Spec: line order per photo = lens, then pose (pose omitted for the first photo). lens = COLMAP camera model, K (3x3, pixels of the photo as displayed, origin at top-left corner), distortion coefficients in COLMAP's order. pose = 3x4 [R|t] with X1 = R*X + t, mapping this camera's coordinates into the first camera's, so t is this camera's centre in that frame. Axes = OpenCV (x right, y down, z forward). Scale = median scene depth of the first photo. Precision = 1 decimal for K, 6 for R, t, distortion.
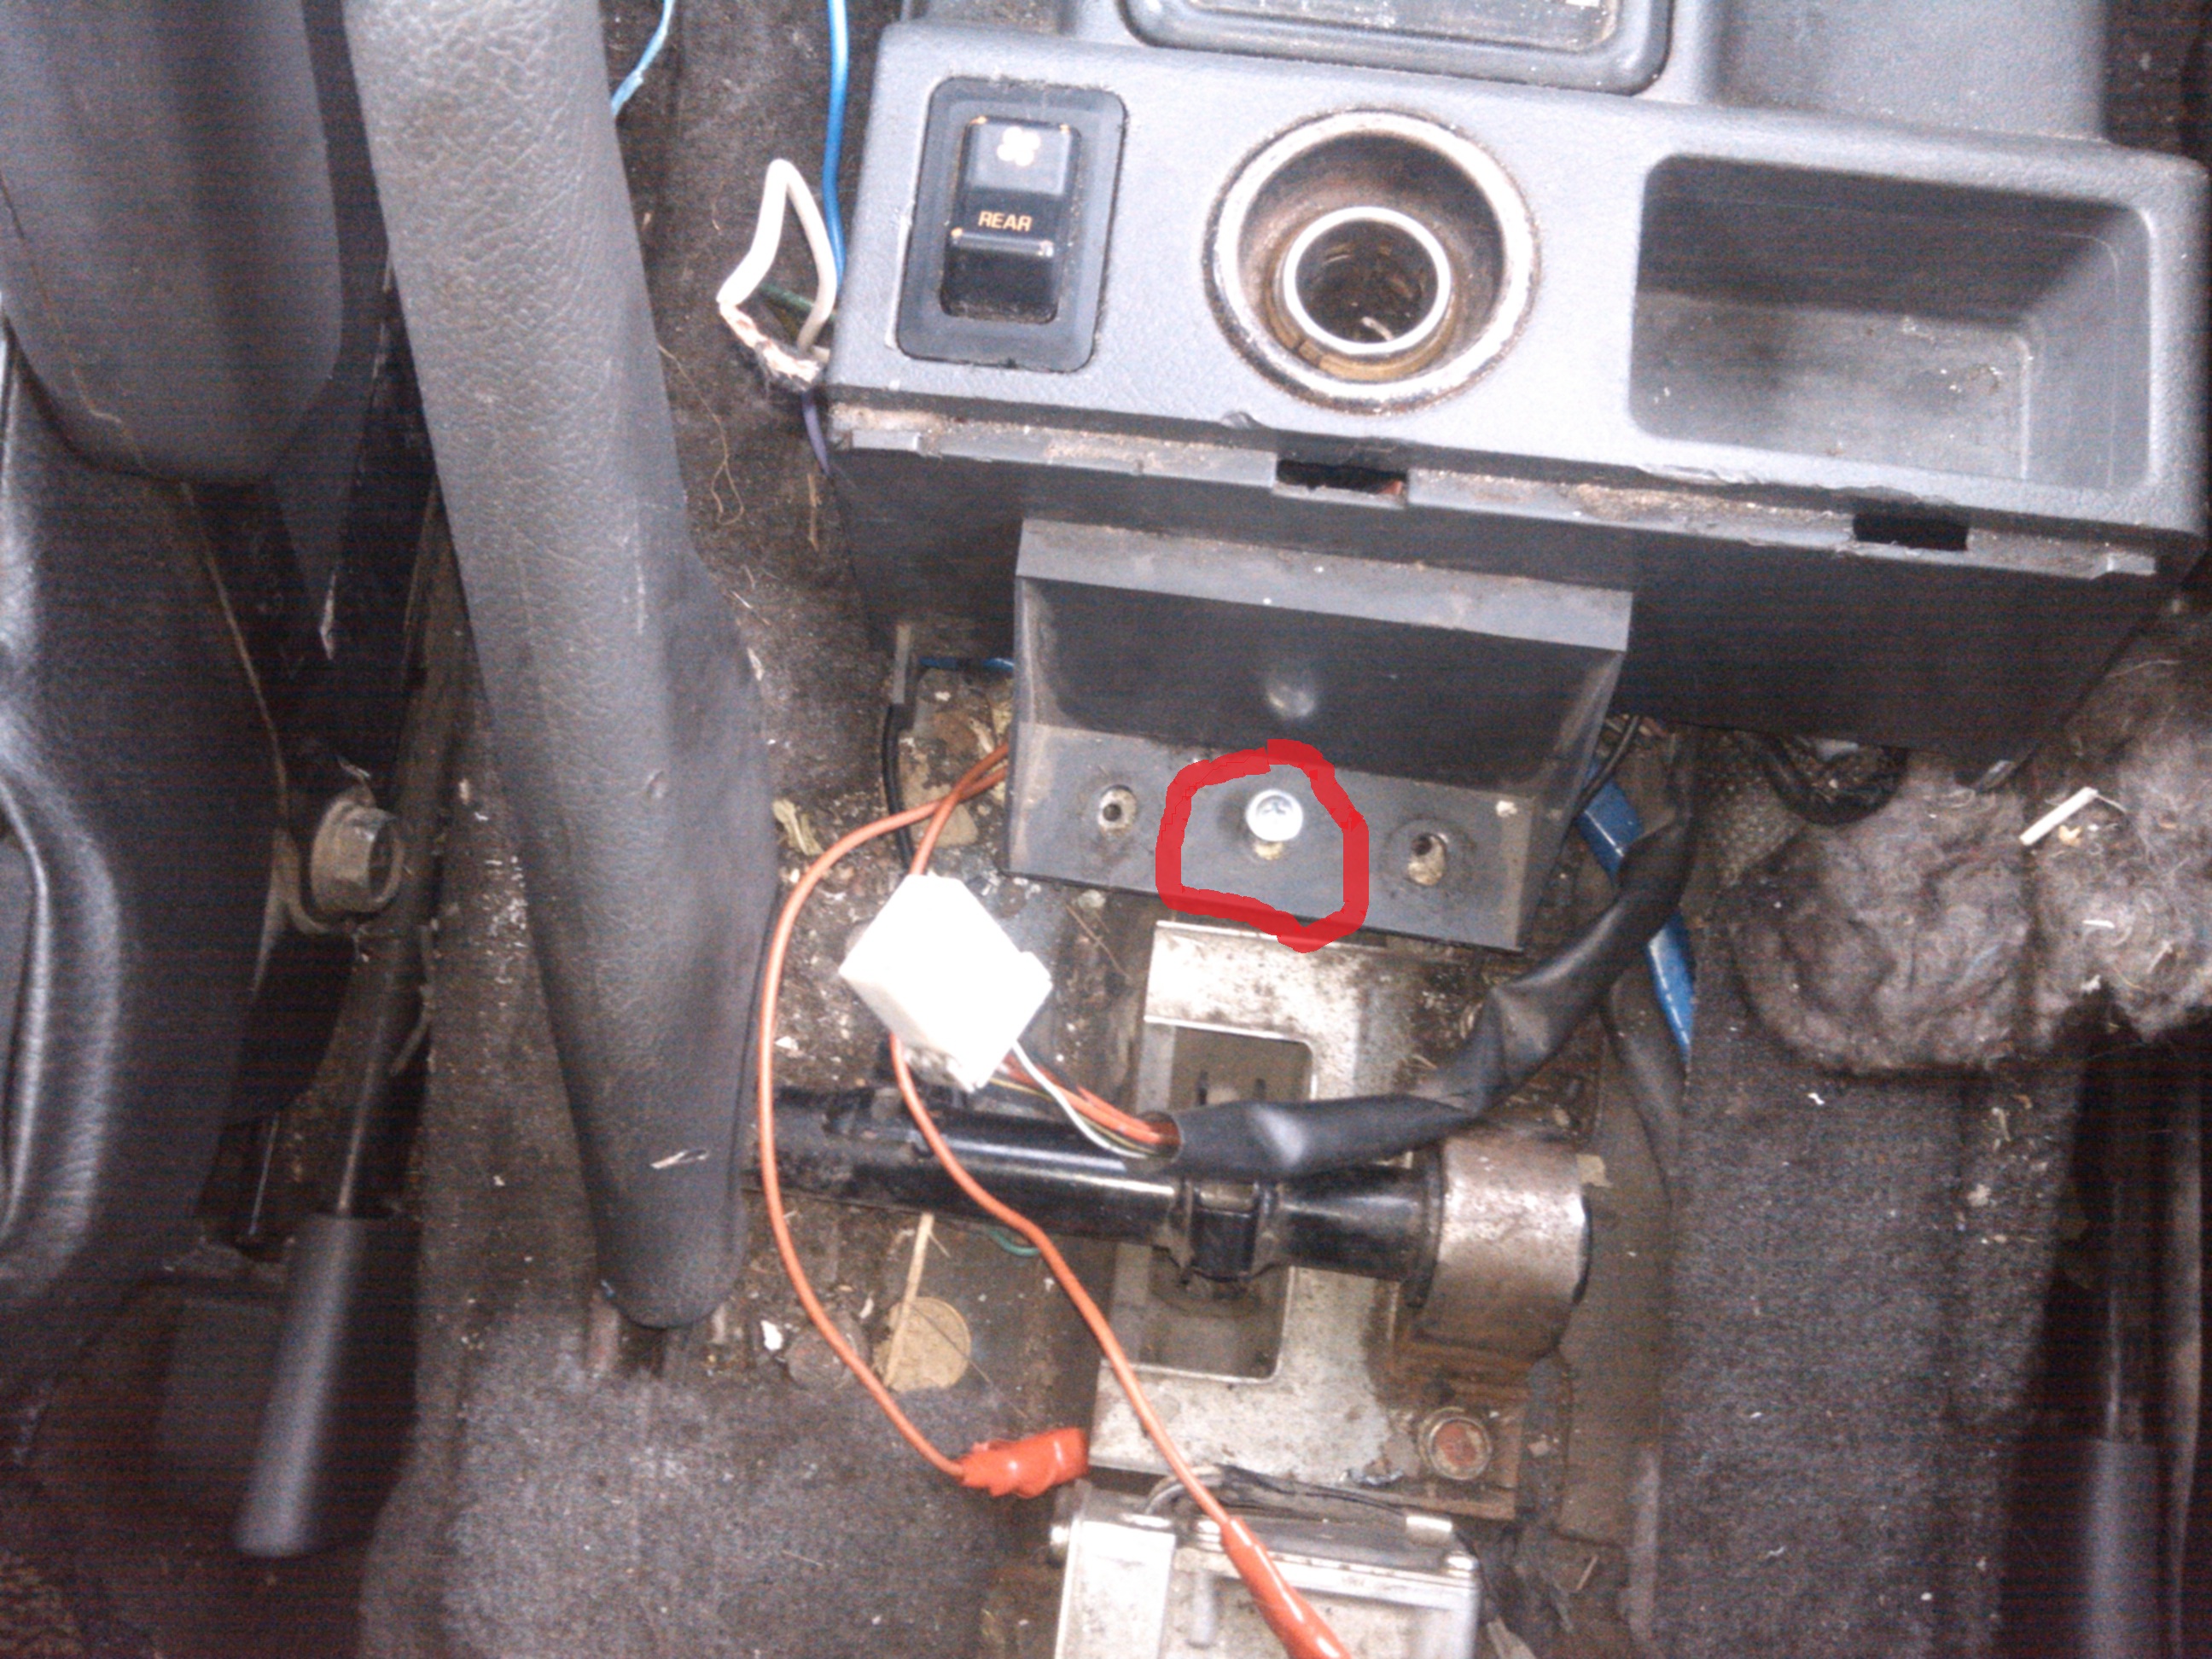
lens RADIAL K [[1923.5, 0, 1063.5], [0, 1923.5, 831.5], [0, 0, 1]] dist [-0.014120, -0.012008]
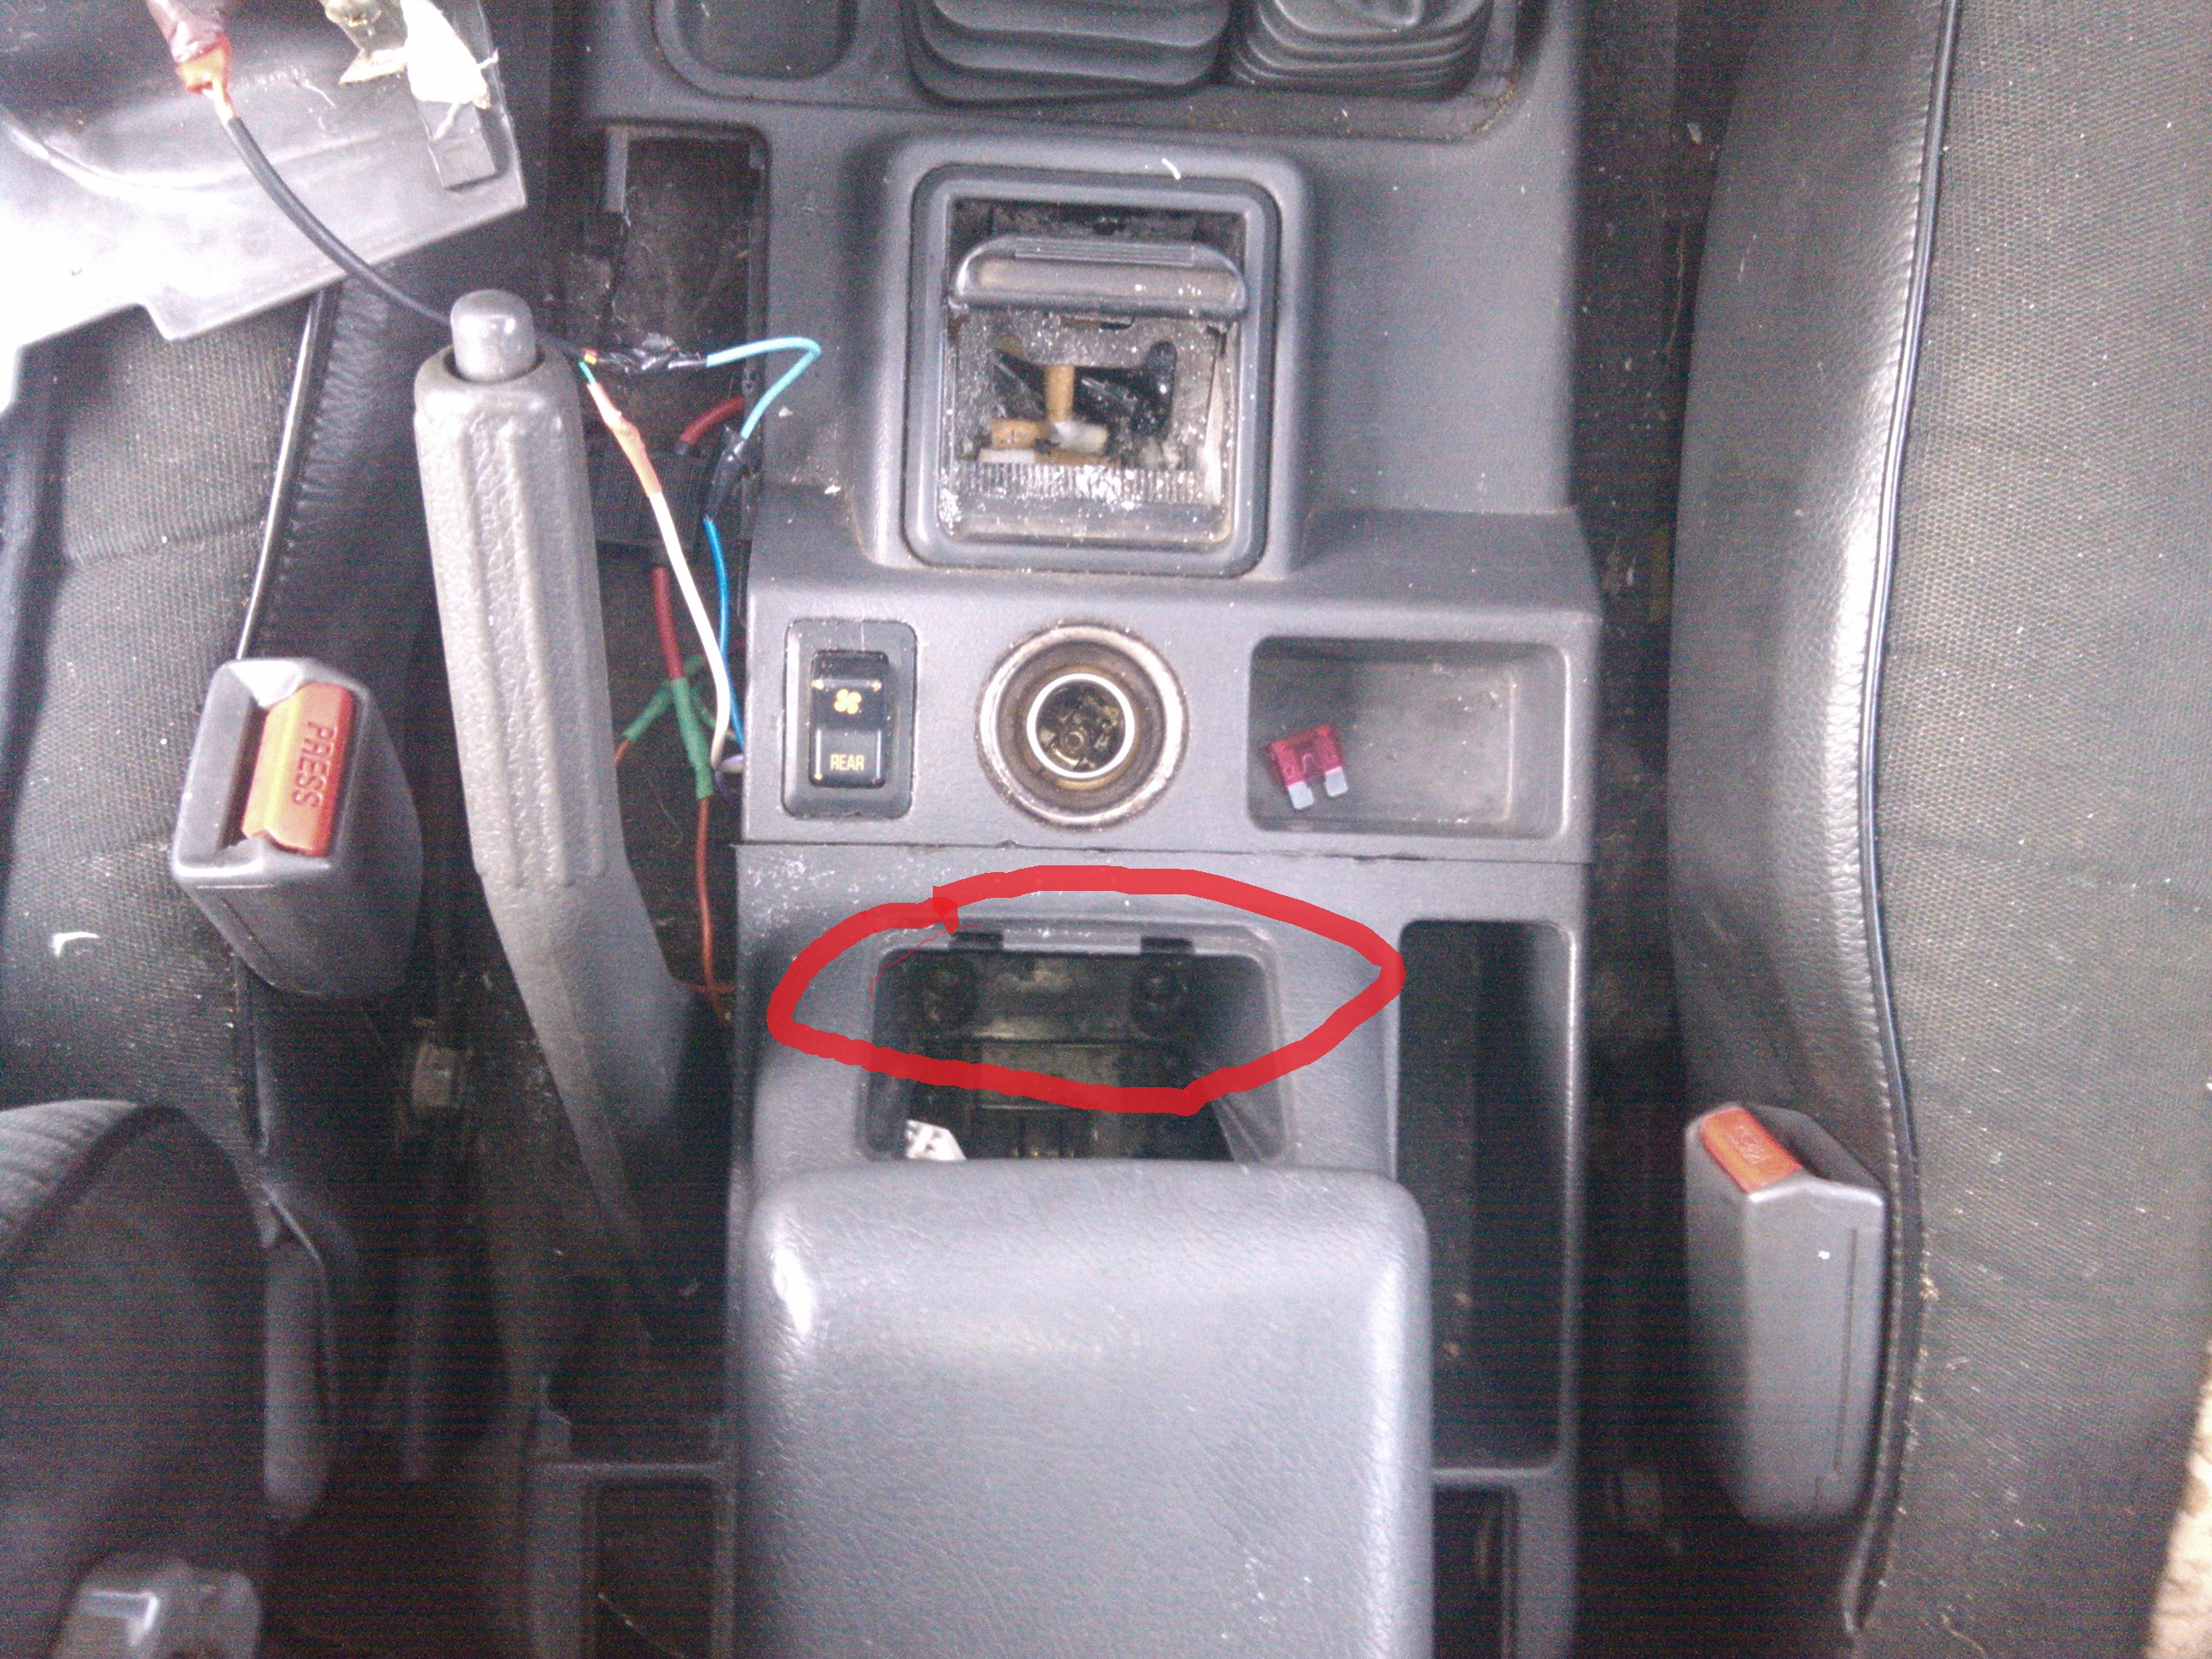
lens RADIAL K [[1923.5, 0, 1063.5], [0, 1923.5, 831.5], [0, 0, 1]] dist [-0.014120, -0.012008]
pose [[0.990178, -0.110098, 0.086180, 0.000995], [0.087368, 0.968448, 0.233401, -0.570500], [-0.109157, -0.223579, 0.968554, -0.522072]]
